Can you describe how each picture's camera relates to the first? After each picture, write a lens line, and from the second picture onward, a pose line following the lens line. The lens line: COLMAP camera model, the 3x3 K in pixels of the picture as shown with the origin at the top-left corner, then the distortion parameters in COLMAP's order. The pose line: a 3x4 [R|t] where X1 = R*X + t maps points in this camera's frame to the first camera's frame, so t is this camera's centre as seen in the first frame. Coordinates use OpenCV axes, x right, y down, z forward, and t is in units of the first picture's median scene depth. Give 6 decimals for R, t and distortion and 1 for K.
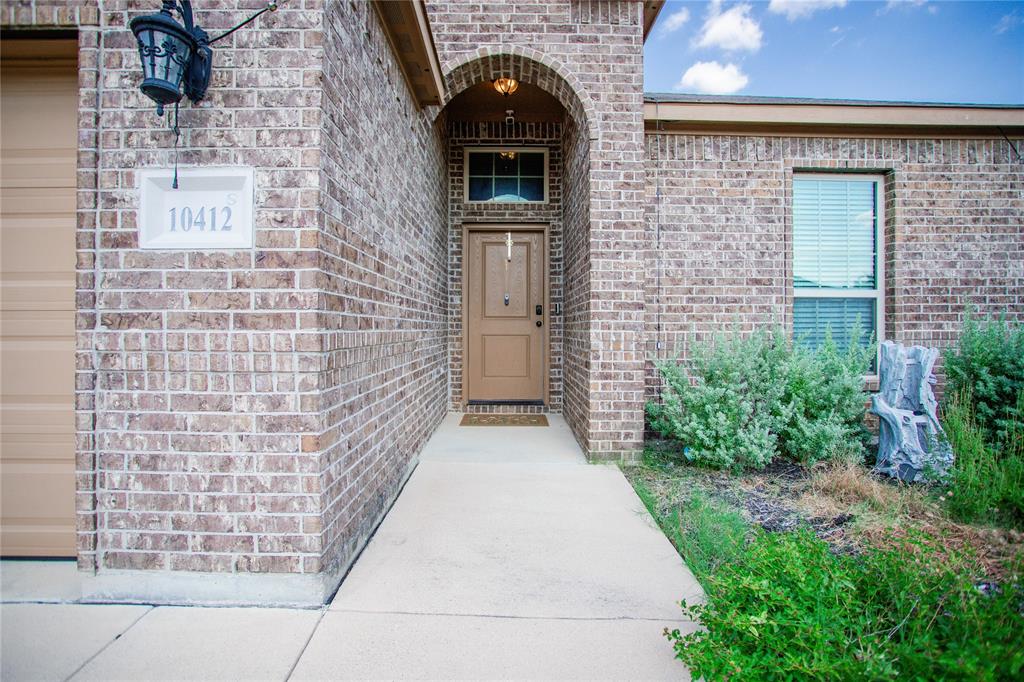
lens RADIAL K [[509.6, 0, 517.6], [0, 509.6, 332.1], [0, 0, 1]] dist [-0.058674, 0.021101]
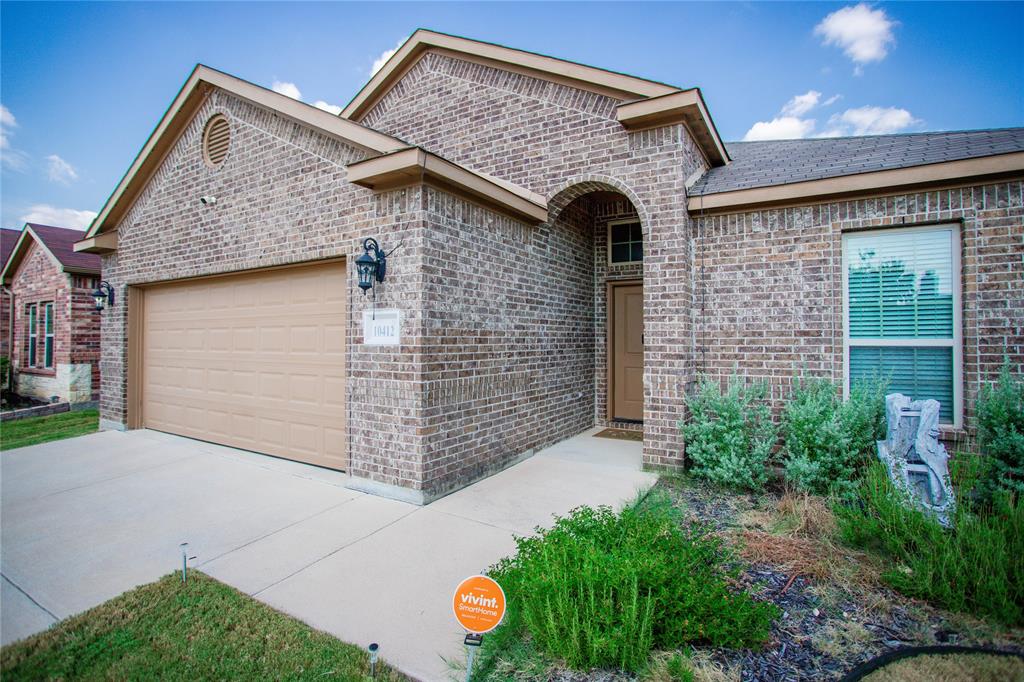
lens RADIAL K [[509.6, 0, 510.1], [0, 509.6, 337.5], [0, 0, 1]] dist [-0.058674, 0.021101]
pose [[0.848888, -0.004100, -0.528558, 0.561164], [-0.001044, 0.999955, -0.009434, -0.088105], [0.528572, 0.008561, 0.848845, -0.352734]]
